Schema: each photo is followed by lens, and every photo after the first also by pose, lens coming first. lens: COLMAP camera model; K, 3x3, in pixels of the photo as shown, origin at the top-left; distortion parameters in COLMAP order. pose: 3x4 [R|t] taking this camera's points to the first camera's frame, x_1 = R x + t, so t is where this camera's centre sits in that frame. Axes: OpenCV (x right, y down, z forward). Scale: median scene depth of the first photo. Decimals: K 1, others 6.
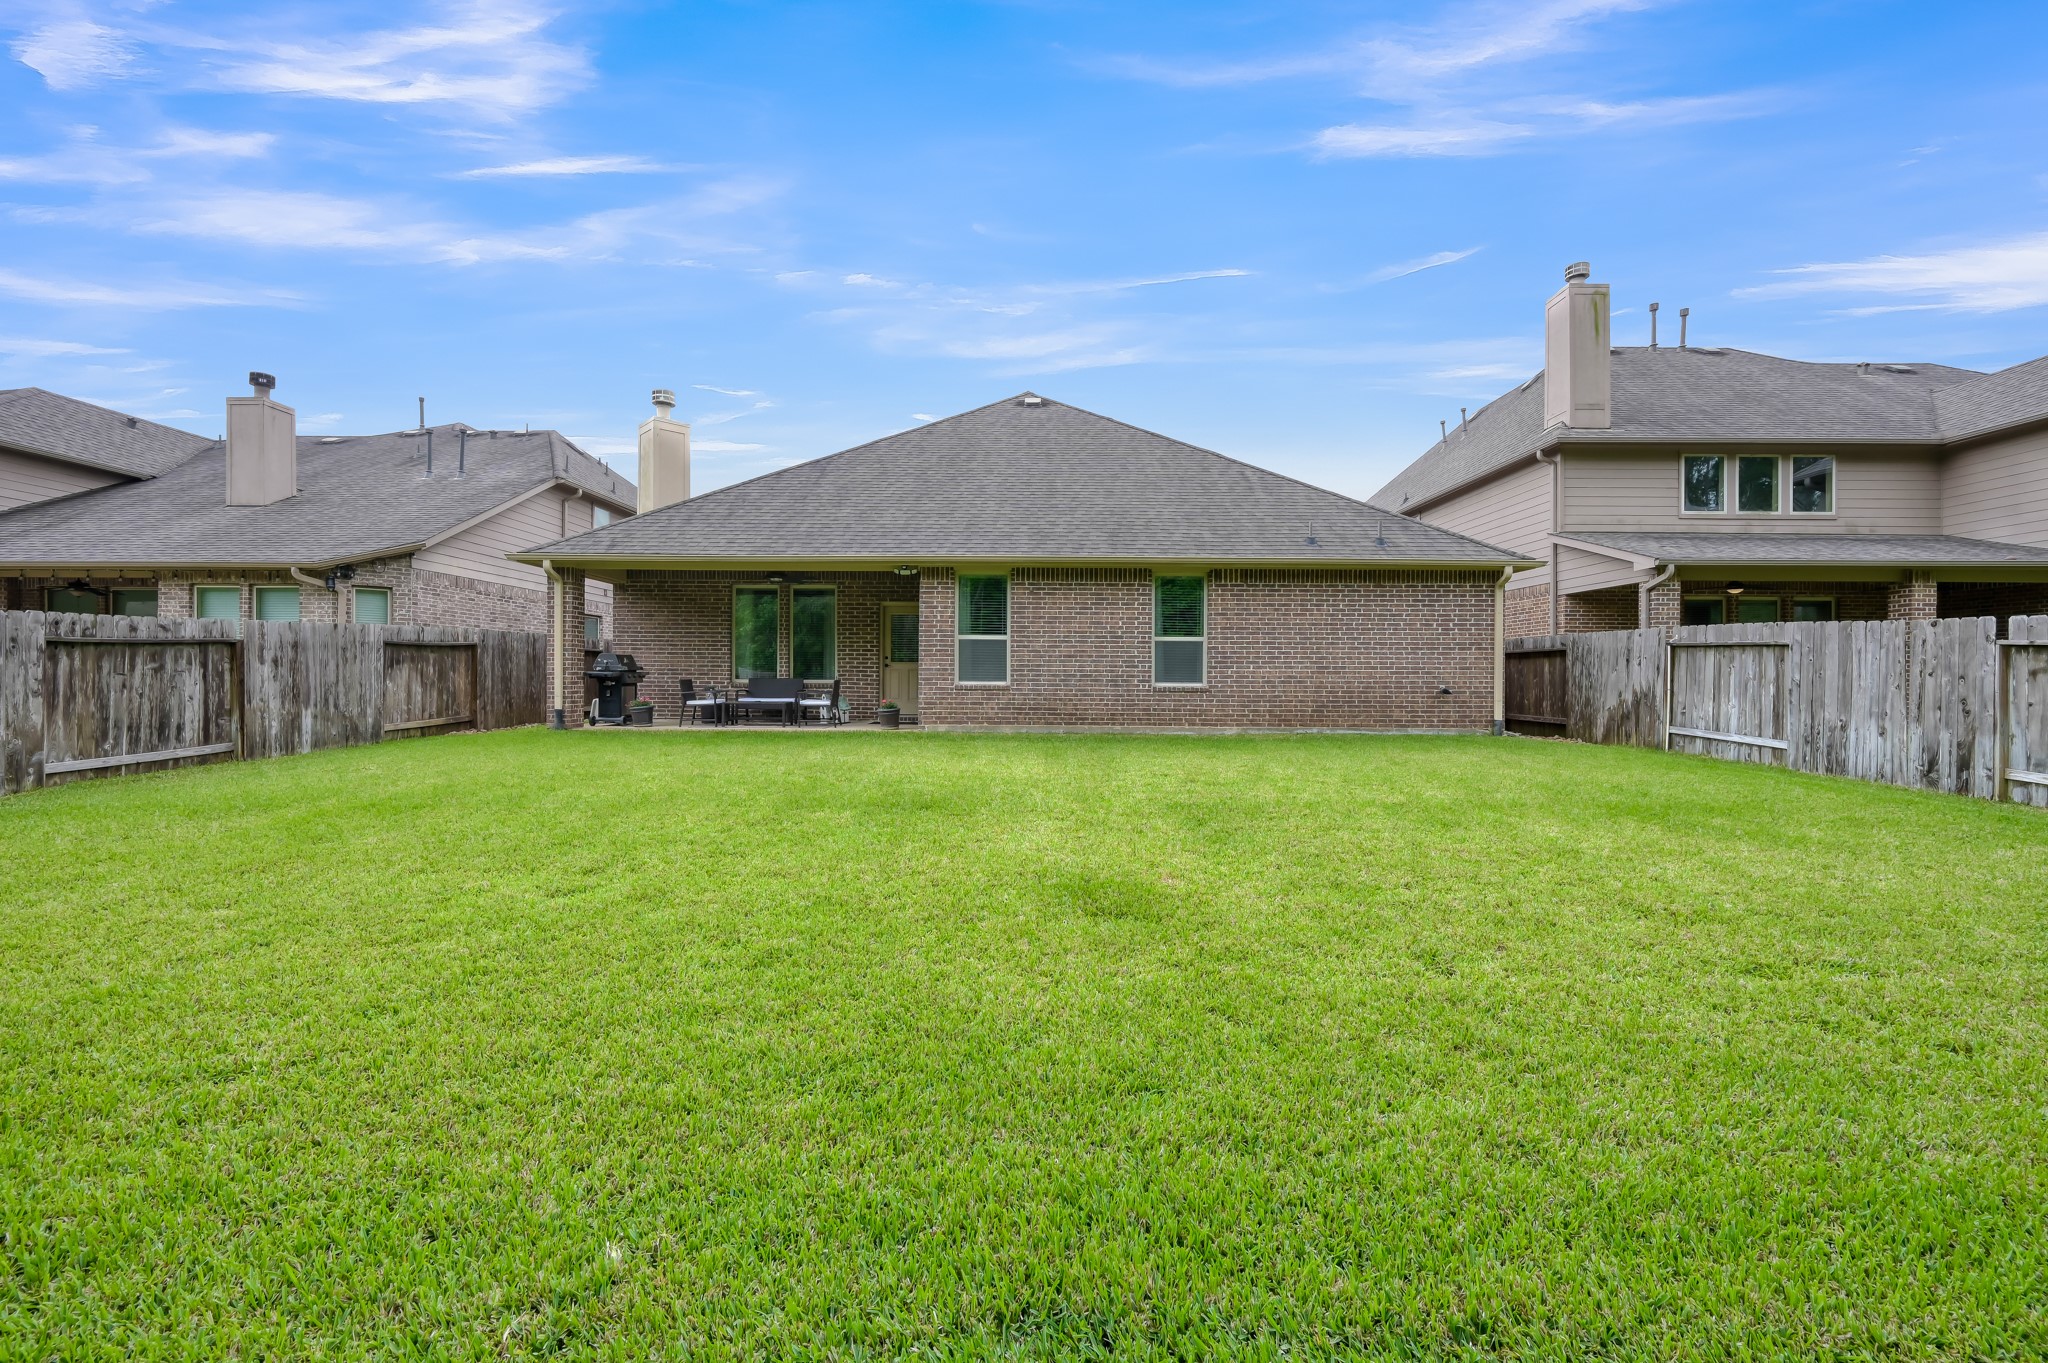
lens RADIAL K [[844.5, 0, 1024.0], [0, 844.5, 681.5], [0, 0, 1]] dist [-0.000521, -0.000365]
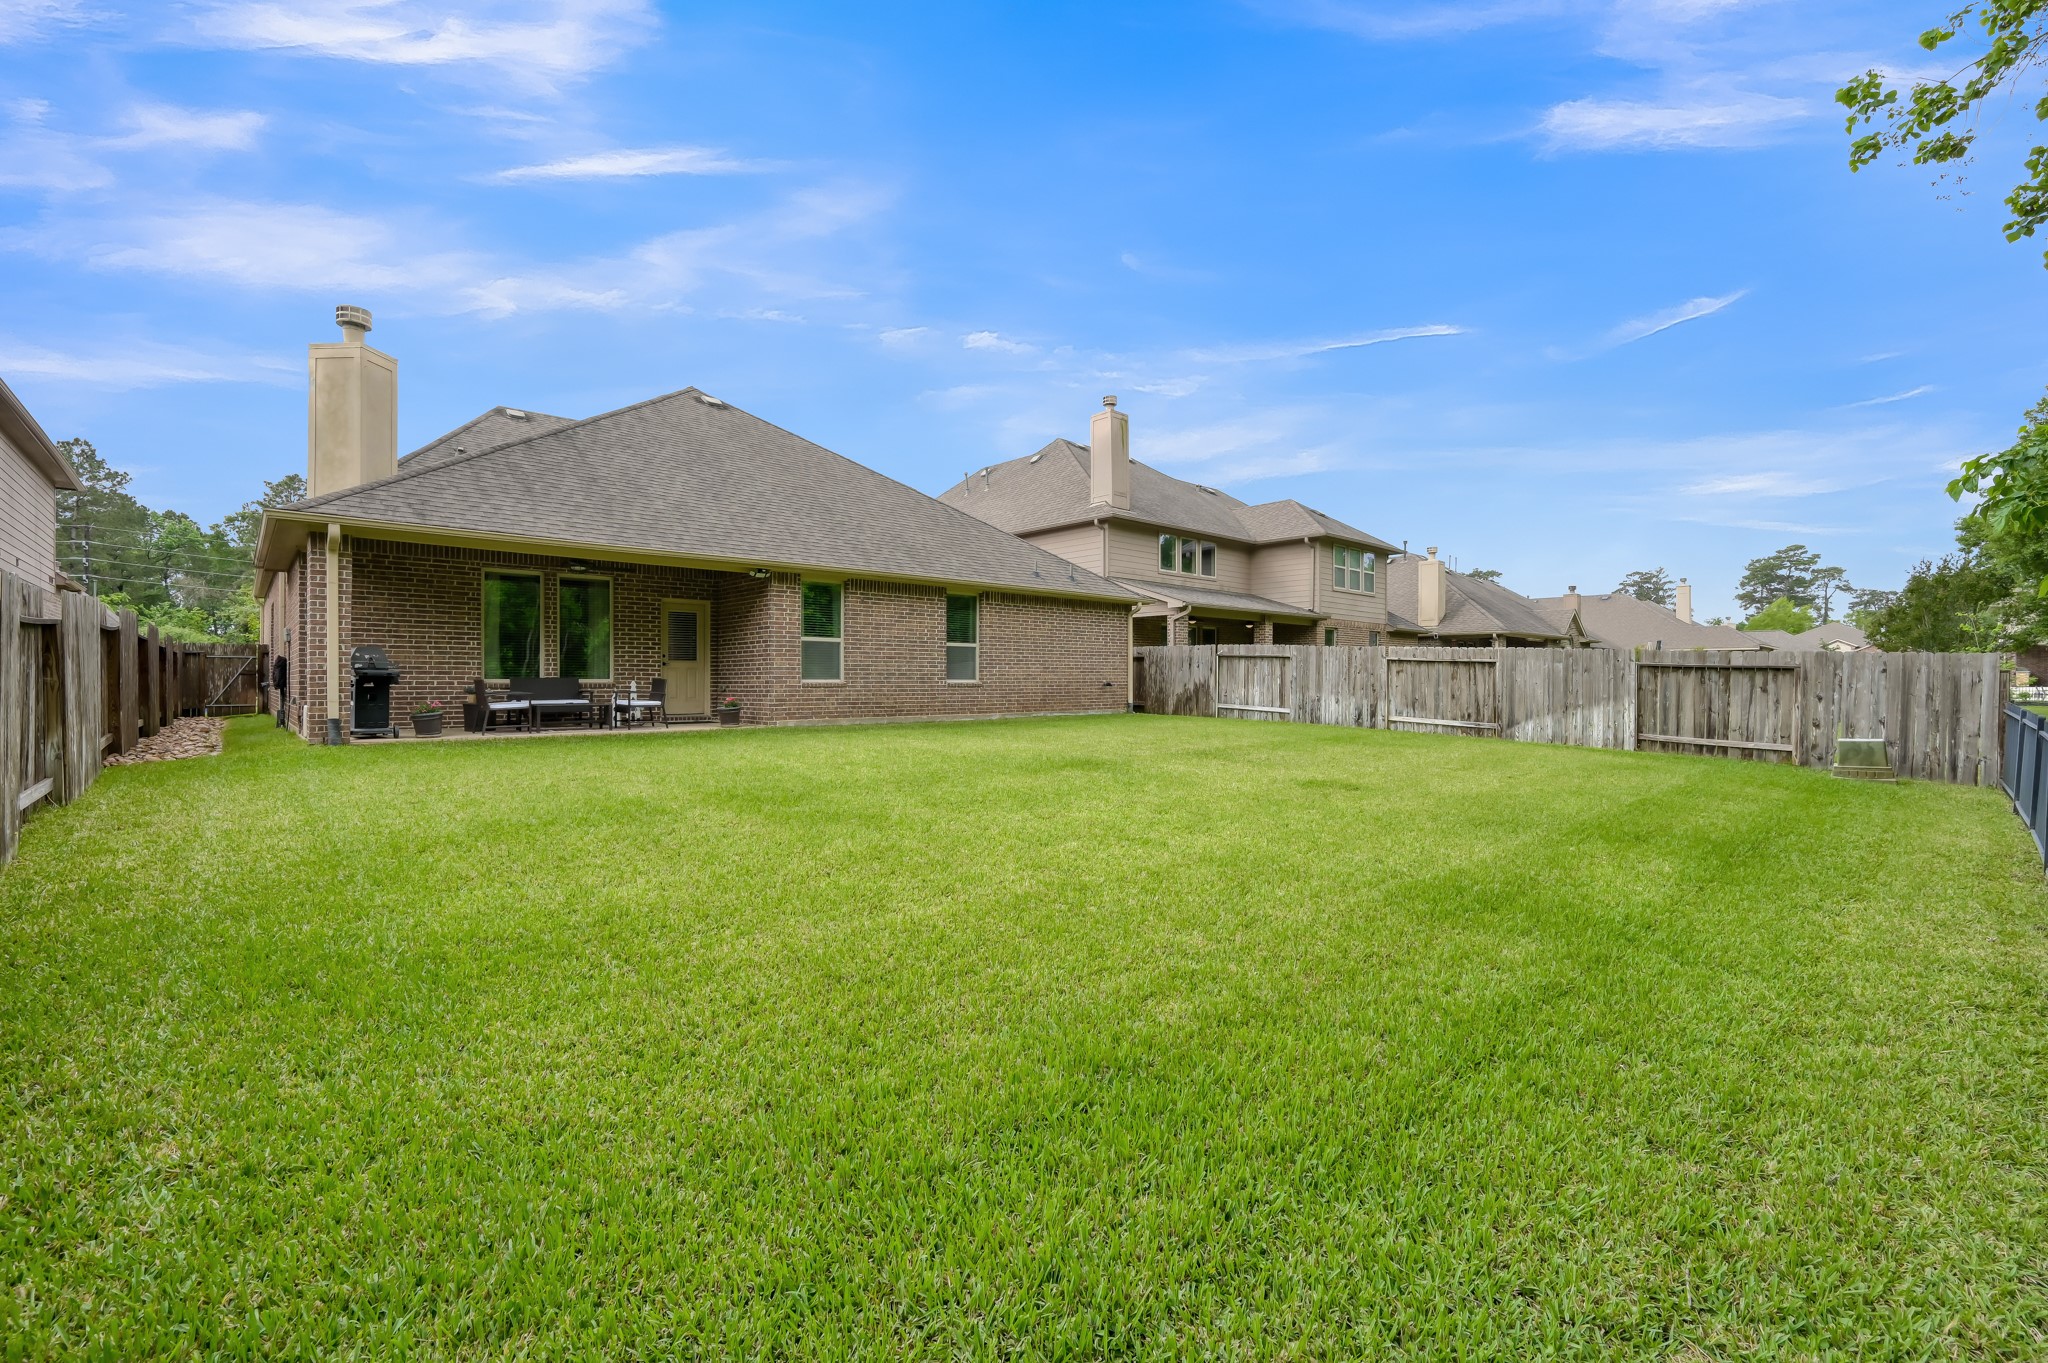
lens RADIAL K [[861.4, 0, 1022.9], [0, 861.4, 678.6], [0, 0, 1]] dist [-0.002626, 0.000377]
pose [[0.730556, -0.004892, 0.682836, -0.627974], [0.004989, 0.999986, 0.001825, -0.001819], [-0.682835, 0.002073, 0.730570, 0.000249]]
